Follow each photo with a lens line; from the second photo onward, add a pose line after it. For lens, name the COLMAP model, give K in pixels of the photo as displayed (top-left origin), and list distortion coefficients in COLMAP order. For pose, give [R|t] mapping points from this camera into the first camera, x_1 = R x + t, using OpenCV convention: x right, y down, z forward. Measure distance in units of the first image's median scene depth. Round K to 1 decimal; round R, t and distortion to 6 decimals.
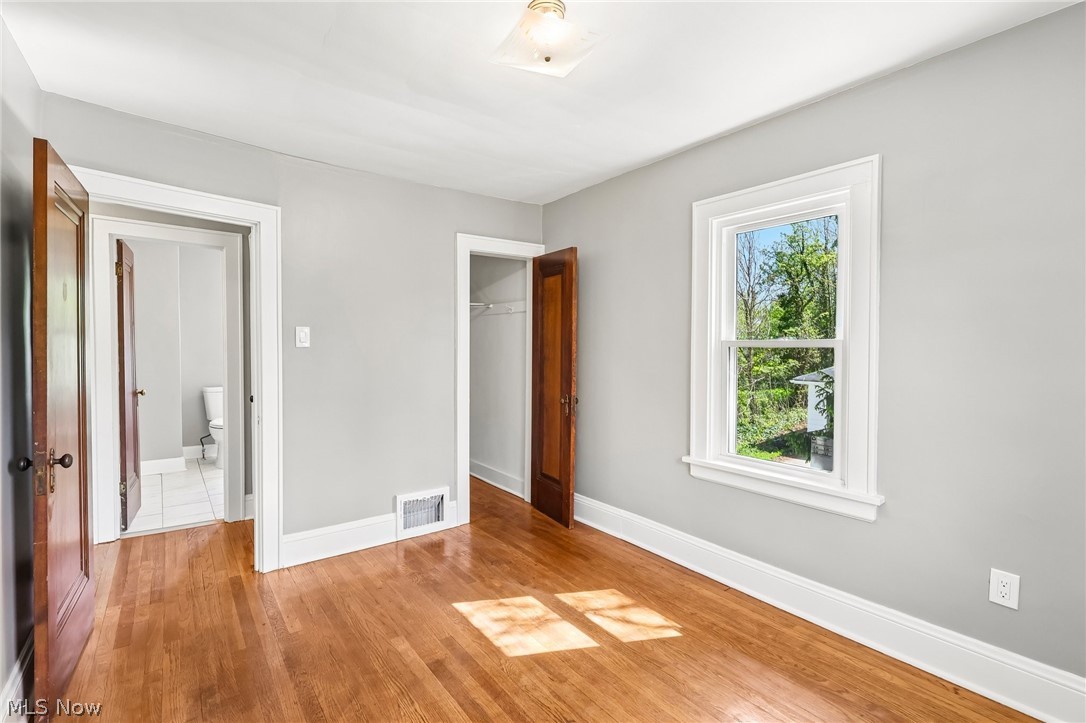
lens RADIAL K [[516.9, 0, 543.9], [0, 516.9, 351.3], [0, 0, 1]] dist [-0.014523, -0.000011]
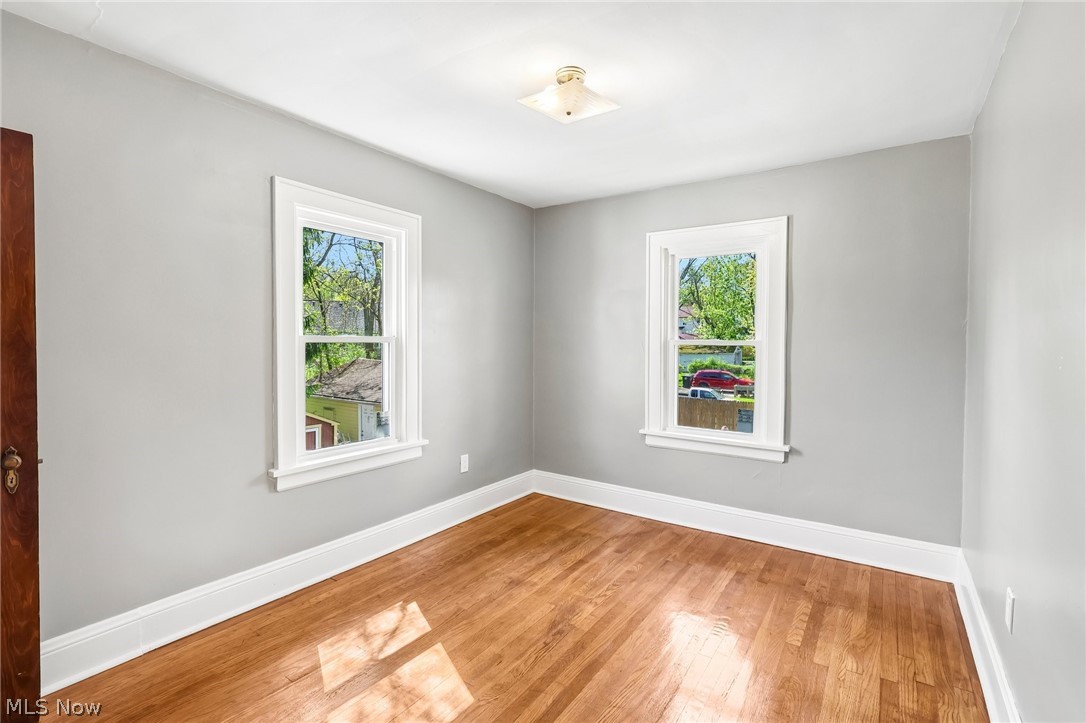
lens RADIAL K [[516.9, 0, 543.9], [0, 516.9, 351.3], [0, 0, 1]] dist [-0.014523, -0.000011]
pose [[-0.361075, -0.017179, 0.932379, -0.830709], [0.003734, 0.999796, 0.019867, -0.010870], [-0.932529, 0.010655, -0.360937, 1.093821]]
